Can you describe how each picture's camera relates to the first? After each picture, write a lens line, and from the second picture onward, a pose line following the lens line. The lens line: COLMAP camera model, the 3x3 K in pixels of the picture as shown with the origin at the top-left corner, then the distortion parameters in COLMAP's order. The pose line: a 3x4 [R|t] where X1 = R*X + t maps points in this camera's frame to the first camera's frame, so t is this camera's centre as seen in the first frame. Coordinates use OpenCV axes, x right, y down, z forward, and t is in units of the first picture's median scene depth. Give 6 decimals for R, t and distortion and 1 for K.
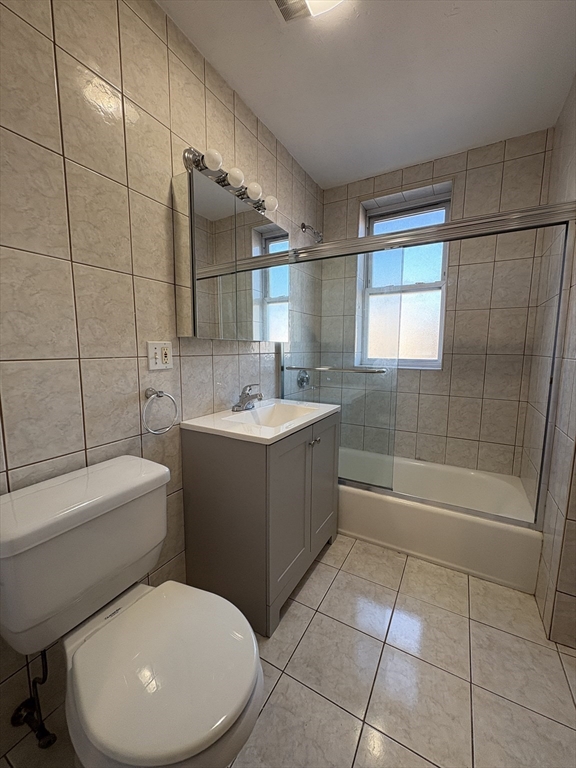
lens RADIAL K [[306.2, 0, 288.0], [0, 306.2, 384.0], [0, 0, 1]] dist [-0.000305, 0.000438]
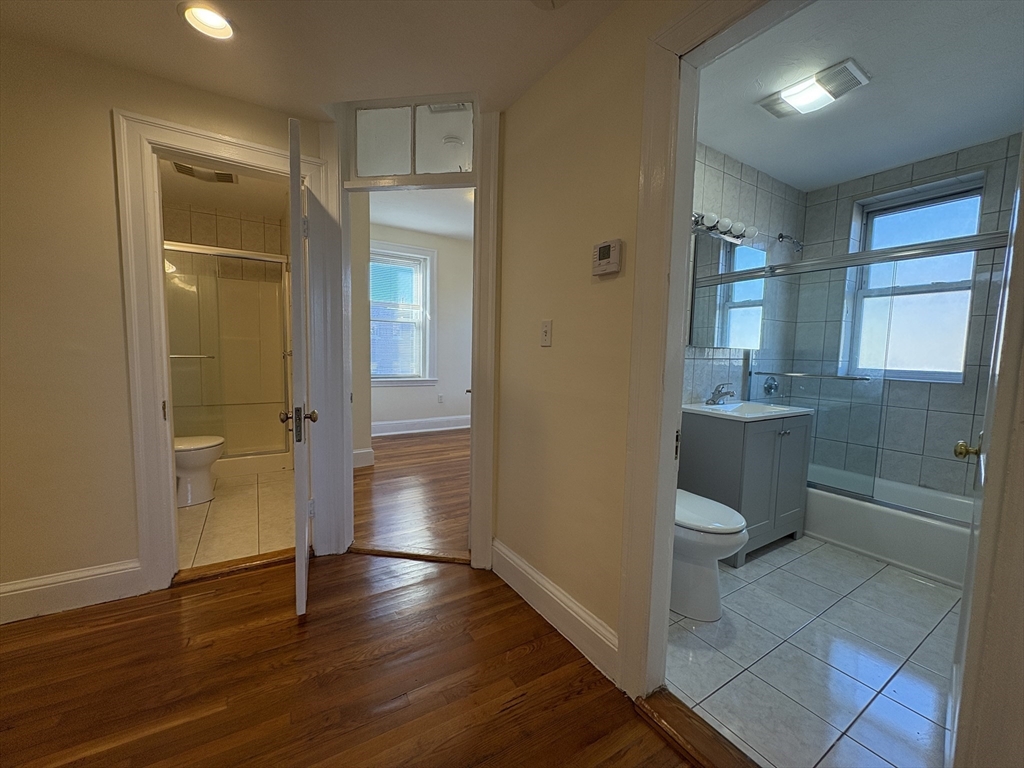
lens RADIAL K [[408.2, 0, 510.8], [0, 408.2, 382.9], [0, 0, 1]] dist [-0.000305, 0.000438]
pose [[0.879282, 0.054960, -0.473121, -0.077784], [-0.076055, 0.996776, -0.025555, 0.083001], [0.470191, 0.058454, 0.880627, -0.656668]]
